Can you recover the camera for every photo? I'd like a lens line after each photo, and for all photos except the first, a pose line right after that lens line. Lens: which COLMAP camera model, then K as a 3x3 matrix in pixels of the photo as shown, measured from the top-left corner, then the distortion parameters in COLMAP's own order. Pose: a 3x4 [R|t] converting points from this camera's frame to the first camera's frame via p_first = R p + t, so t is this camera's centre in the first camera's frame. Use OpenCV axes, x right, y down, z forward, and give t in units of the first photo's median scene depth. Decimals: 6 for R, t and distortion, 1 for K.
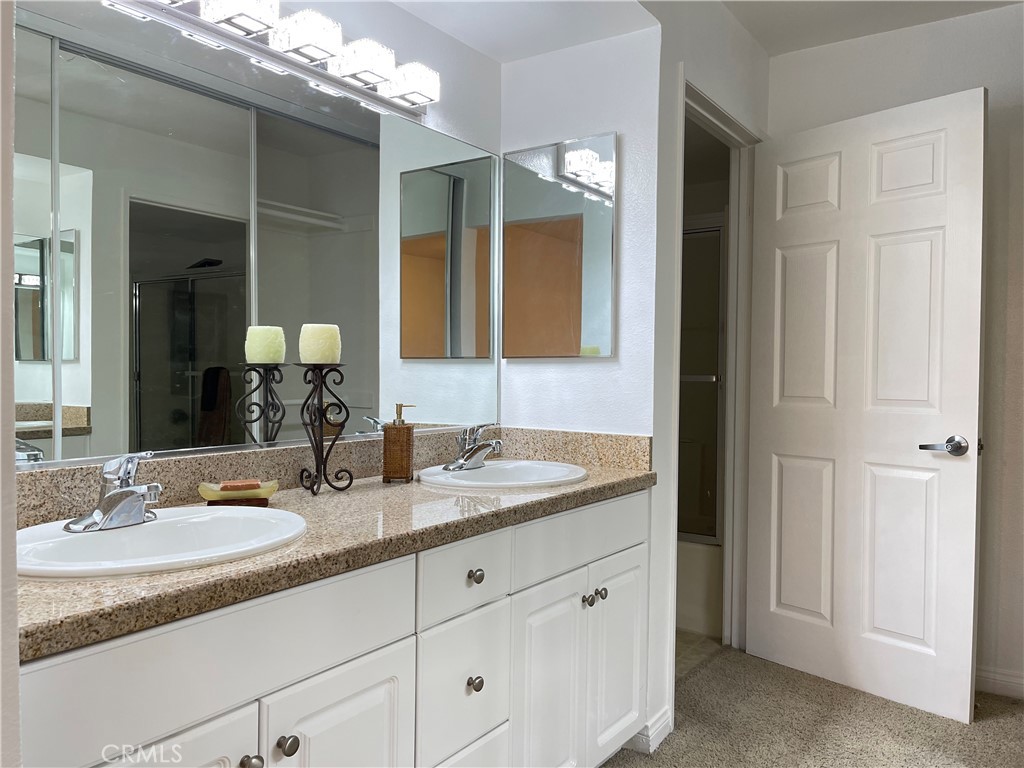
lens RADIAL K [[772.4, 0, 509.7], [0, 772.4, 383.9], [0, 0, 1]] dist [0.049824, -0.069251]
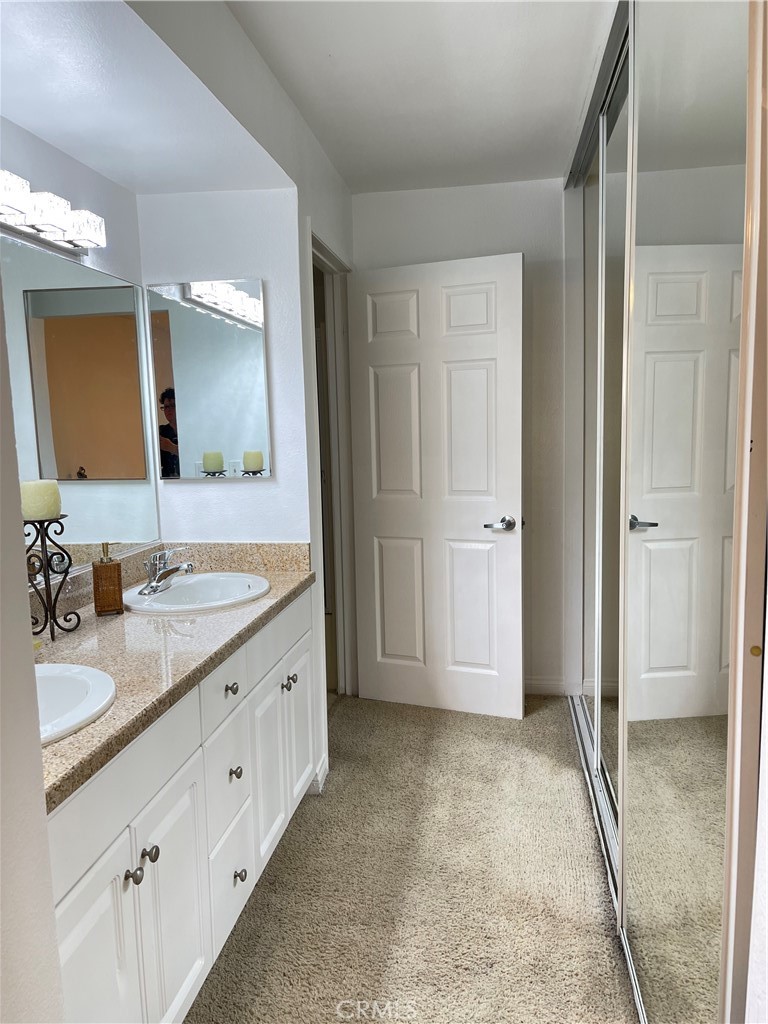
lens RADIAL K [[772.4, 0, 386.0], [0, 772.4, 515.2], [0, 0, 1]] dist [0.049824, -0.069251]
pose [[0.894400, -0.084116, 0.439287, -0.209628], [0.038670, 0.993021, 0.111414, -0.093028], [-0.445594, -0.082661, 0.891411, -0.110086]]
